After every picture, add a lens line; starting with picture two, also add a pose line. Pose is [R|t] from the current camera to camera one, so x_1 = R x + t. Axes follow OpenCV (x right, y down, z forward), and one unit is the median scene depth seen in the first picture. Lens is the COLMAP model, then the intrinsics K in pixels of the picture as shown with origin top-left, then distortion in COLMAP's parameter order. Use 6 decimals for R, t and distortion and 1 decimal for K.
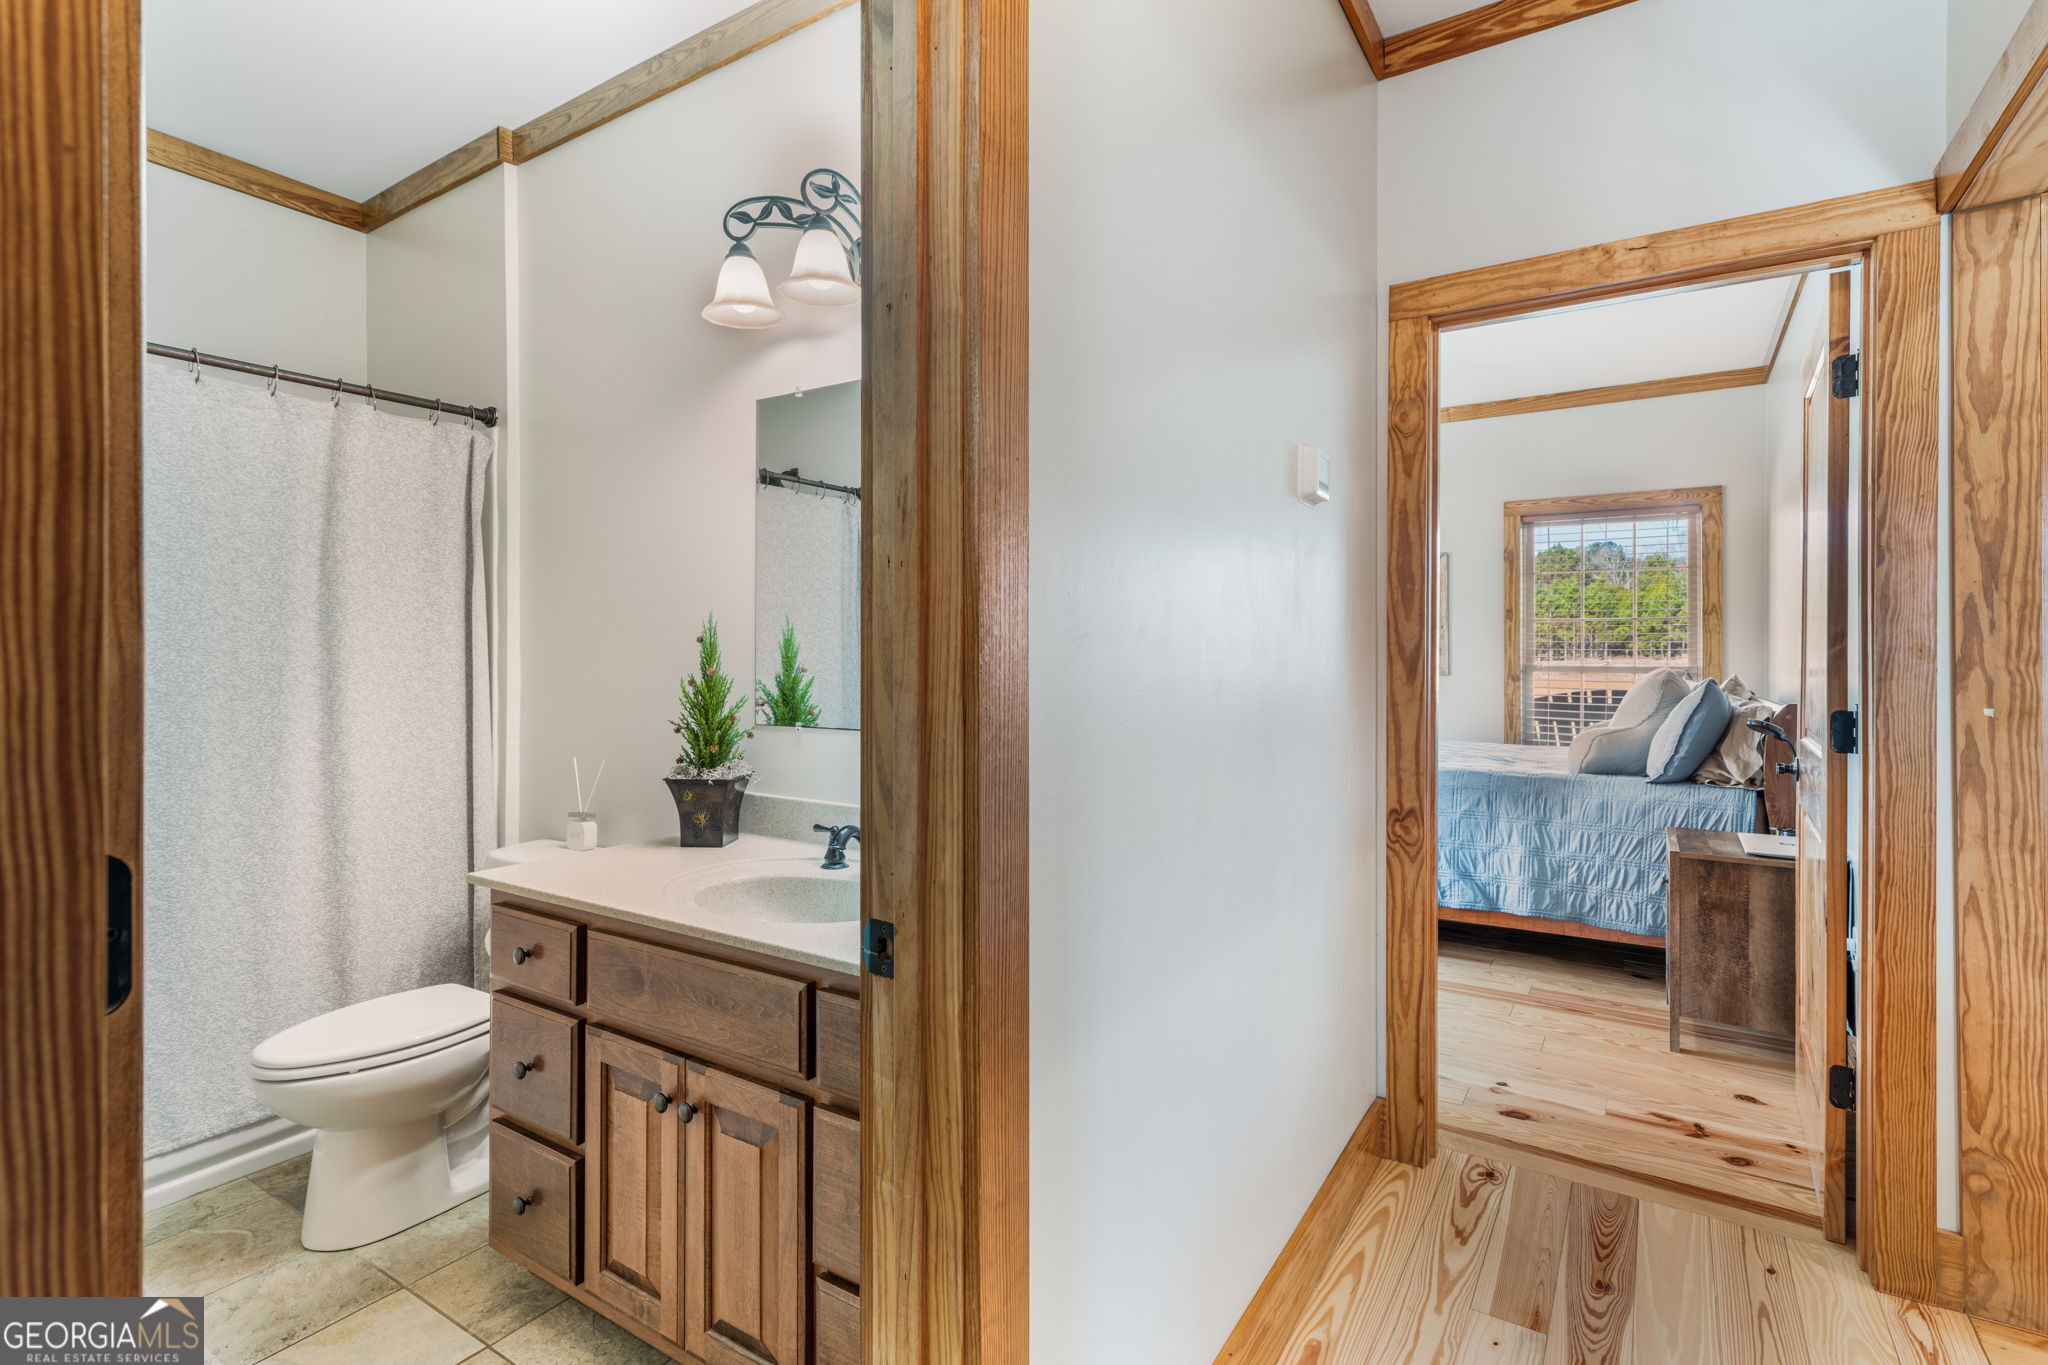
lens RADIAL K [[993.6, 0, 1026.1], [0, 993.6, 647.4], [0, 0, 1]] dist [0.002200, 0.000155]
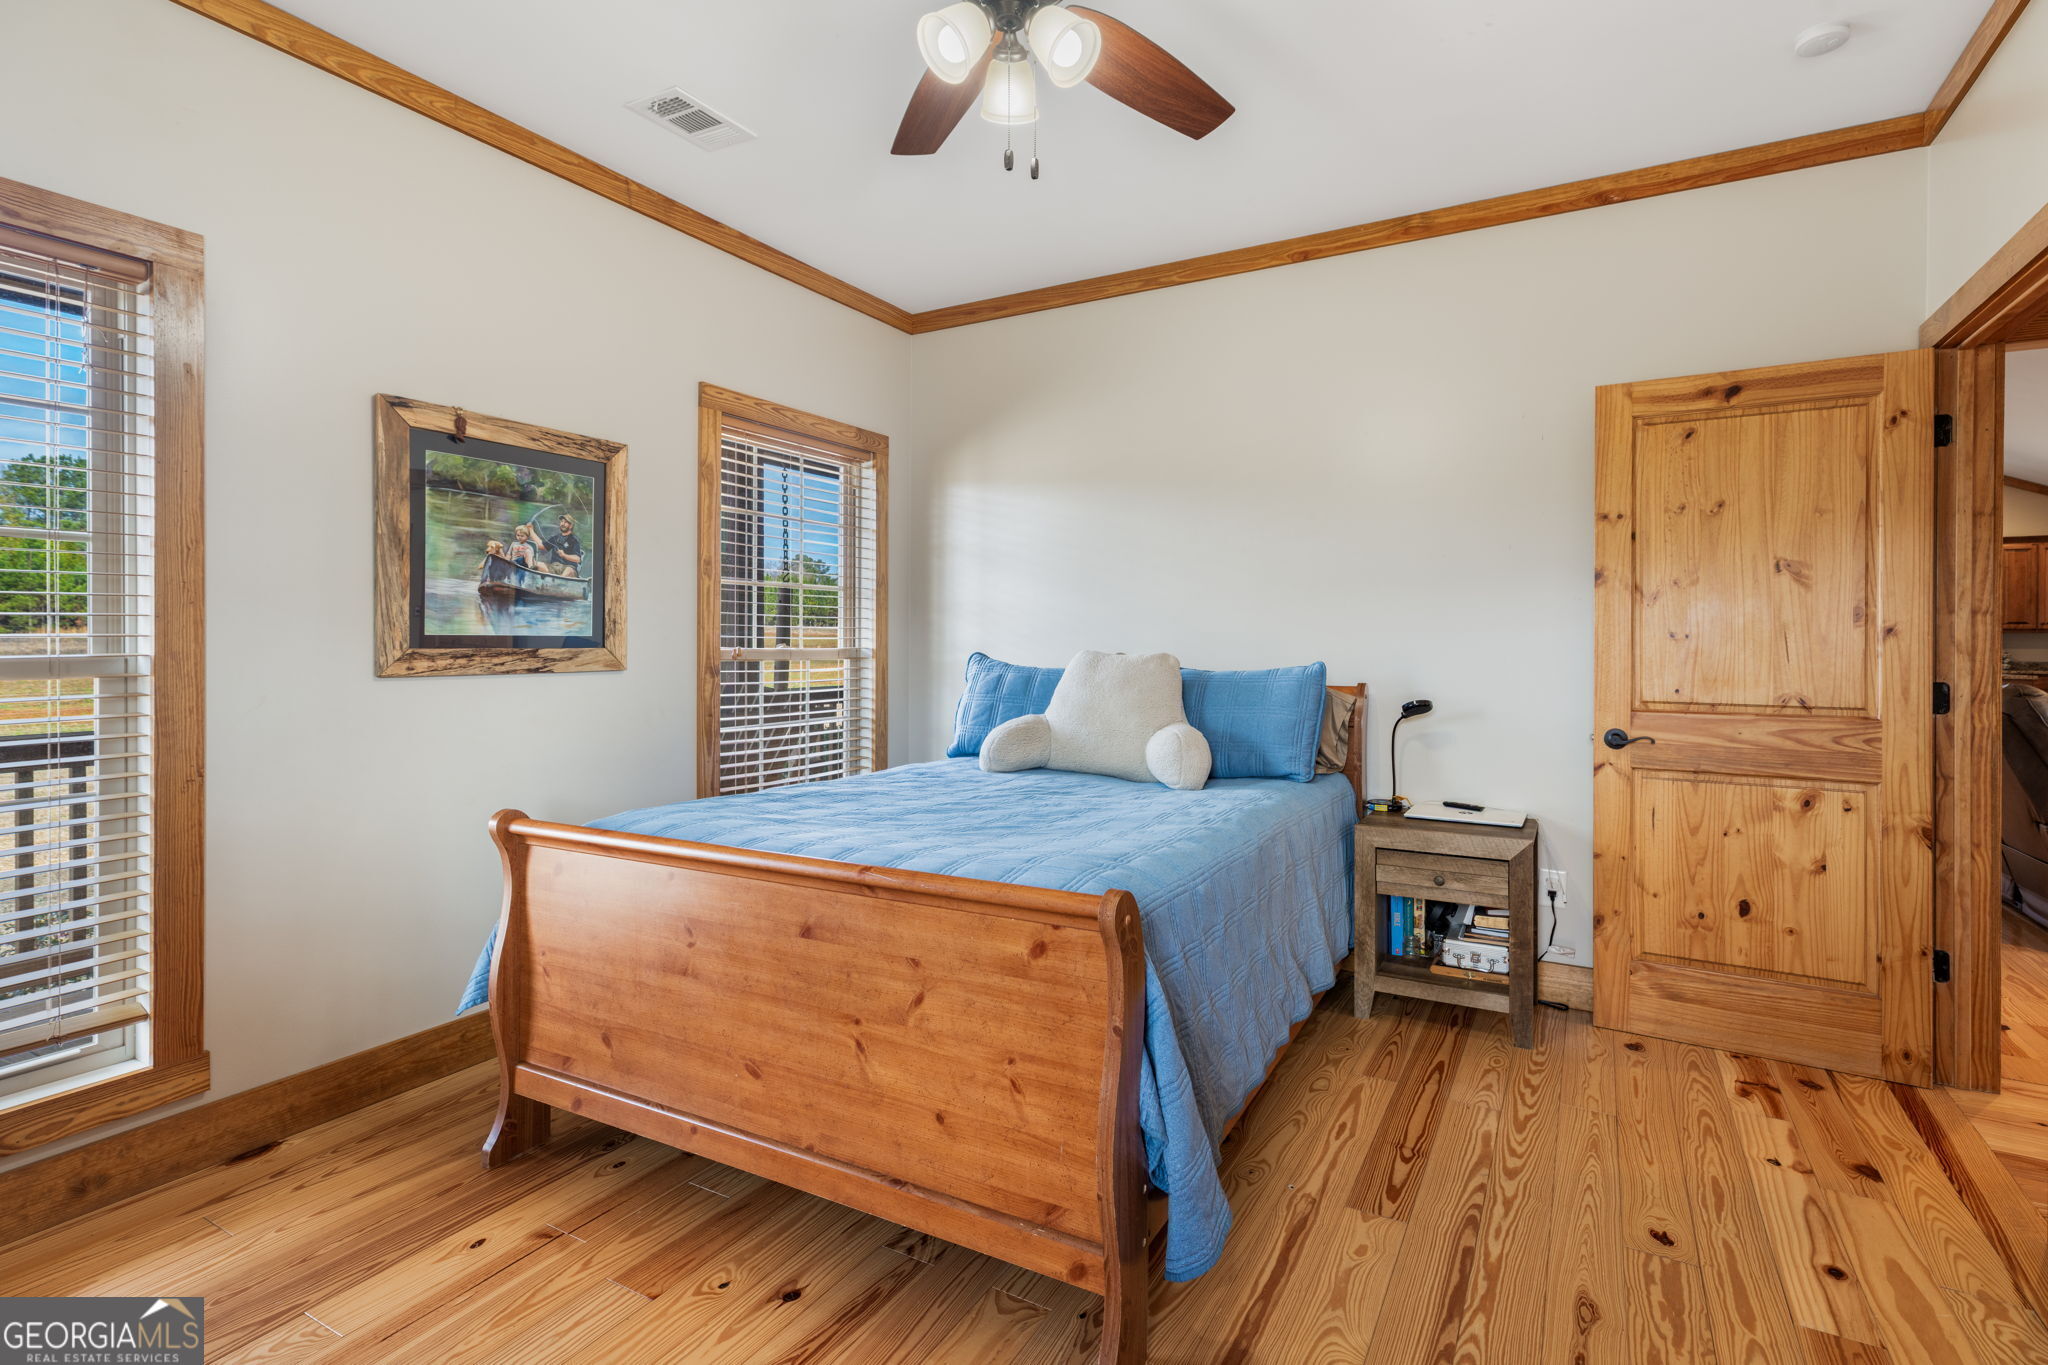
lens RADIAL K [[993.6, 0, 1026.1], [0, 993.6, 647.4], [0, 0, 1]] dist [0.002200, 0.000155]
pose [[-0.071357, -0.003401, 0.997445, -0.202137], [-0.004878, 0.999983, 0.003061, 0.018675], [-0.997439, -0.004647, -0.071373, 1.214321]]
